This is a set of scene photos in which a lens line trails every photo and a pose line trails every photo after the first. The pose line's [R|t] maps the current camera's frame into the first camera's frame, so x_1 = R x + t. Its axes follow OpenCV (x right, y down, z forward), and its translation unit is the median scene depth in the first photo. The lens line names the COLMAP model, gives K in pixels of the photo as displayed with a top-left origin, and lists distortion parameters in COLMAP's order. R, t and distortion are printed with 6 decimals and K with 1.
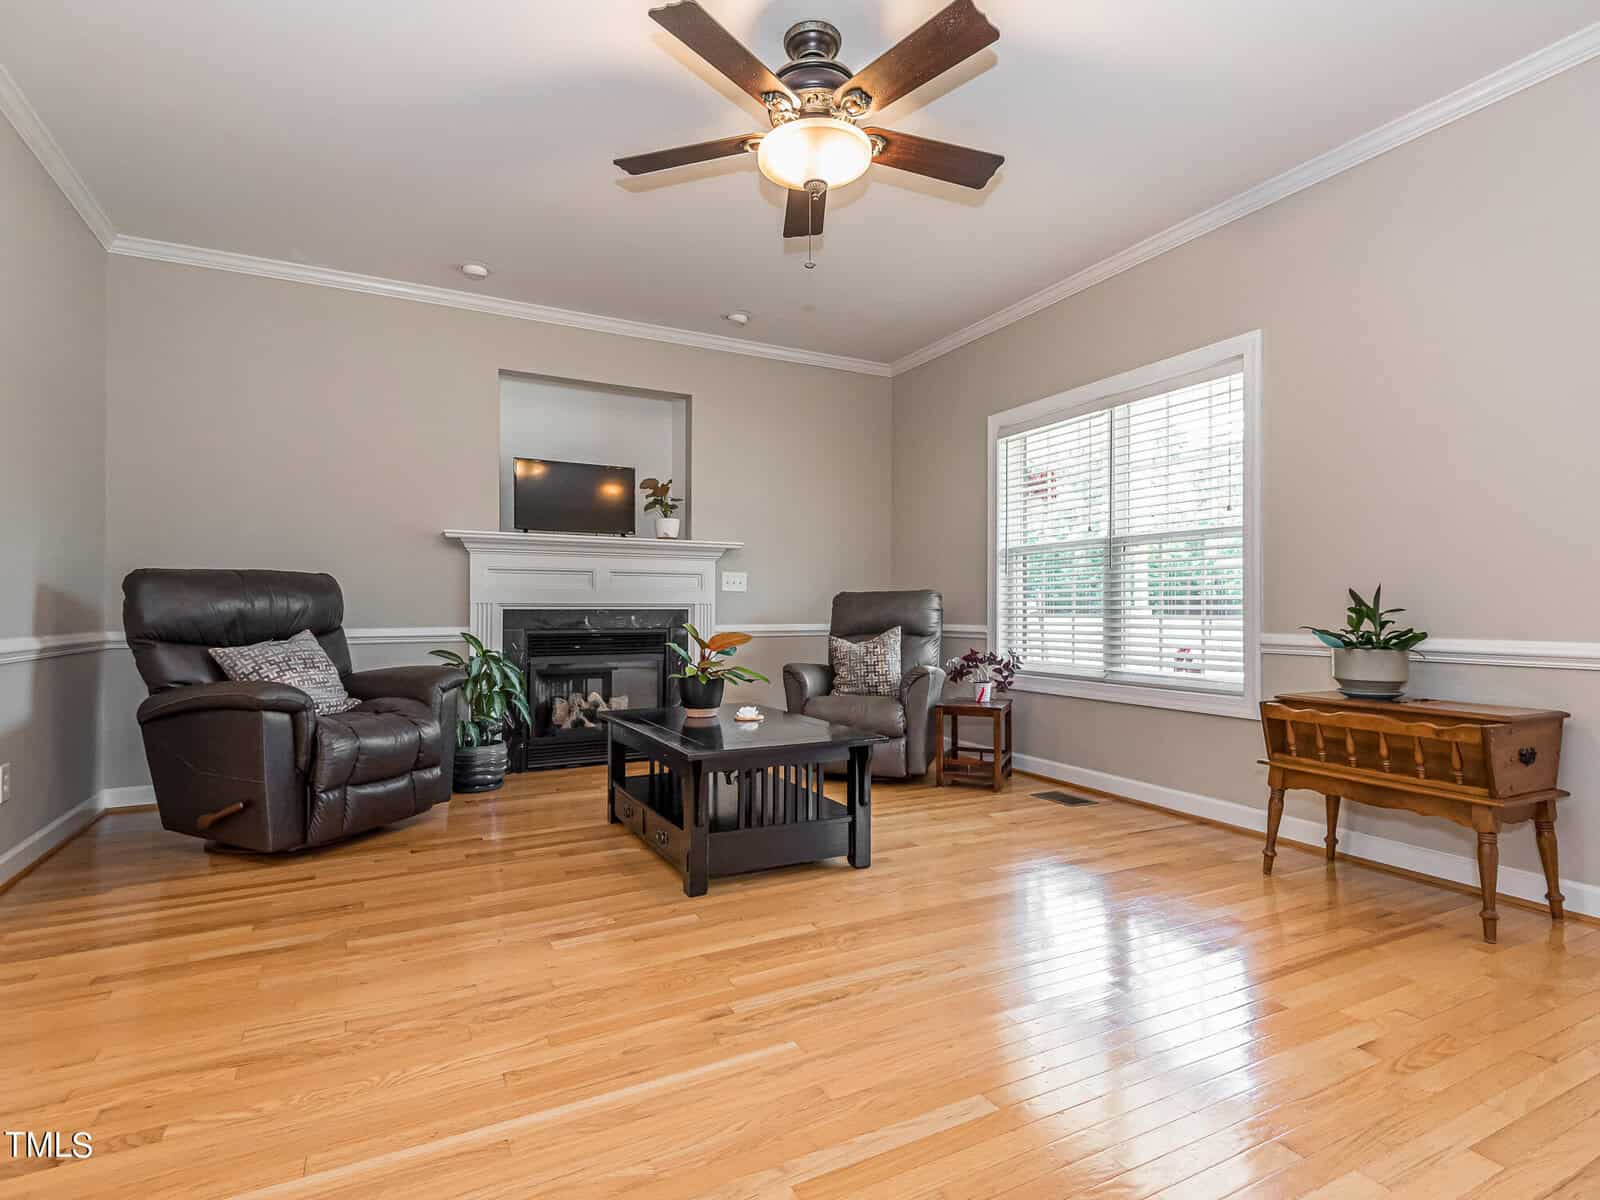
lens RADIAL K [[806.6, 0, 795.1], [0, 806.6, 605.7], [0, 0, 1]] dist [0.026549, -0.014186]
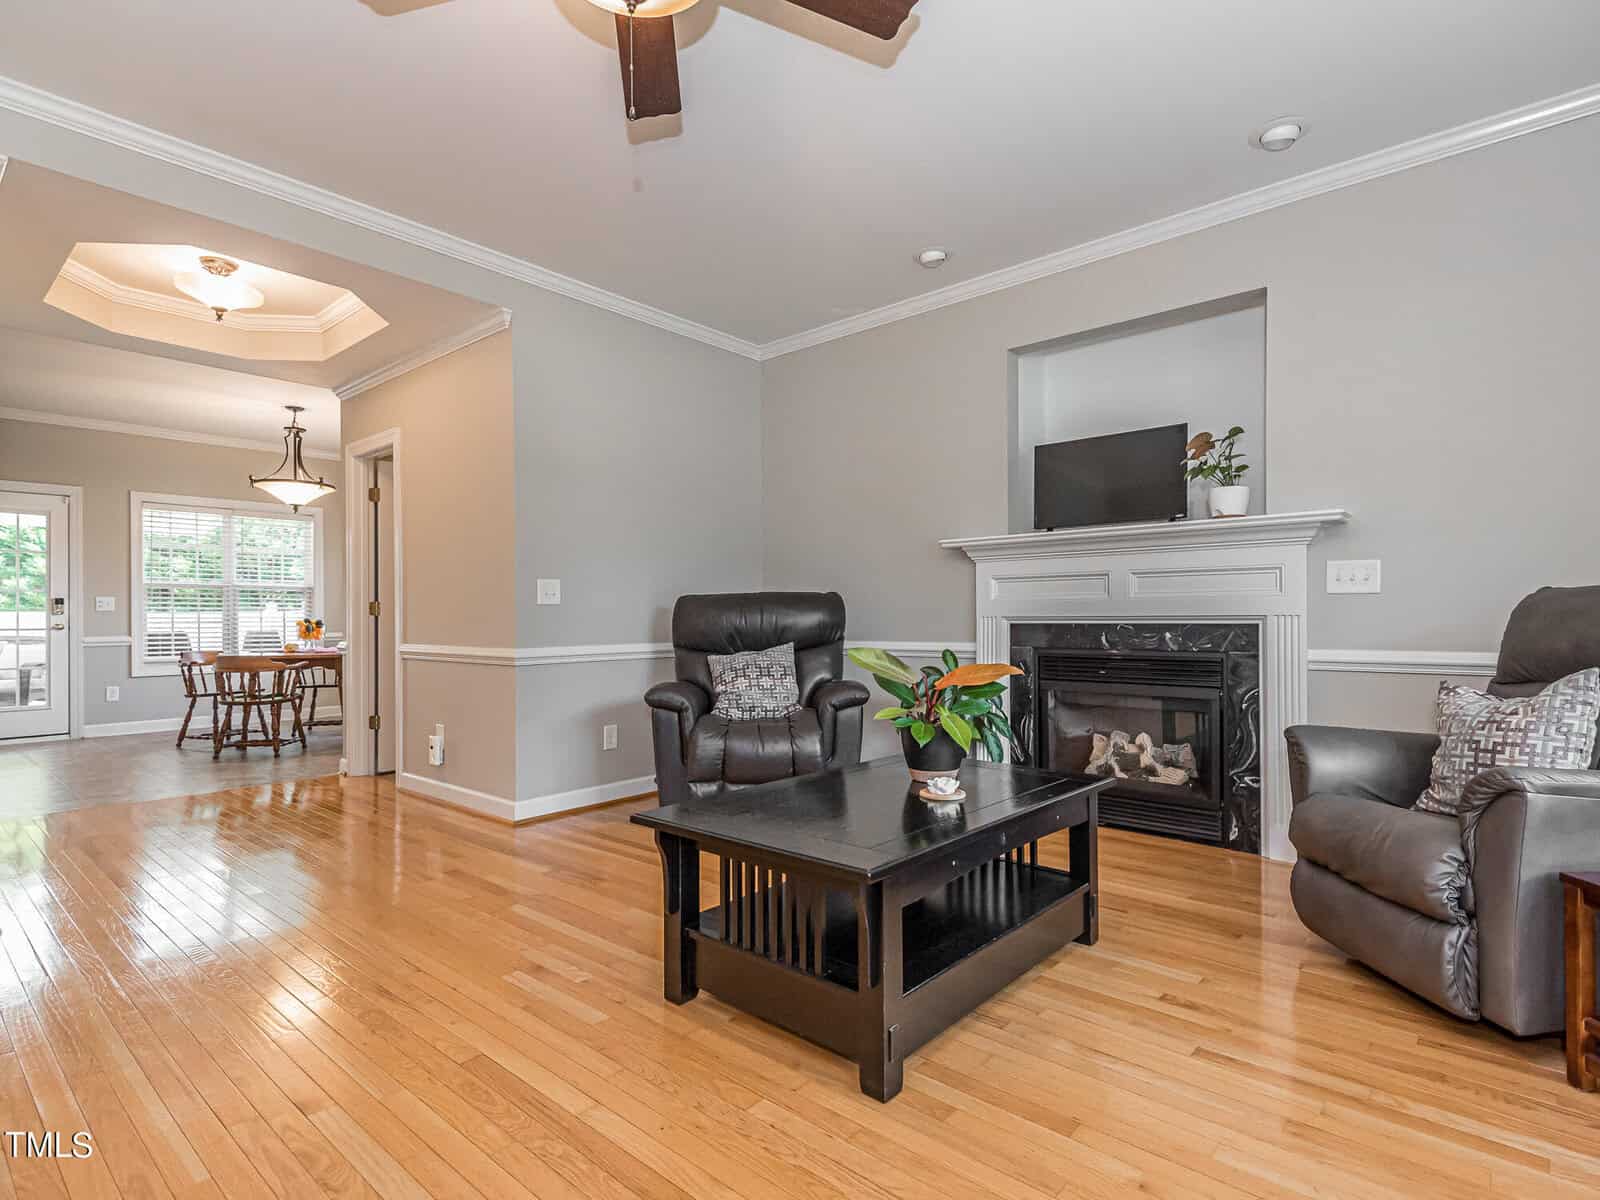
lens RADIAL K [[812.0, 0, 806.1], [0, 812.0, 618.4], [0, 0, 1]] dist [0.028502, -0.017643]
pose [[0.386130, -0.001780, -0.922443, 0.412996], [0.009738, 0.999950, 0.002147, -0.005648], [0.922393, -0.009812, 0.386128, 0.520894]]
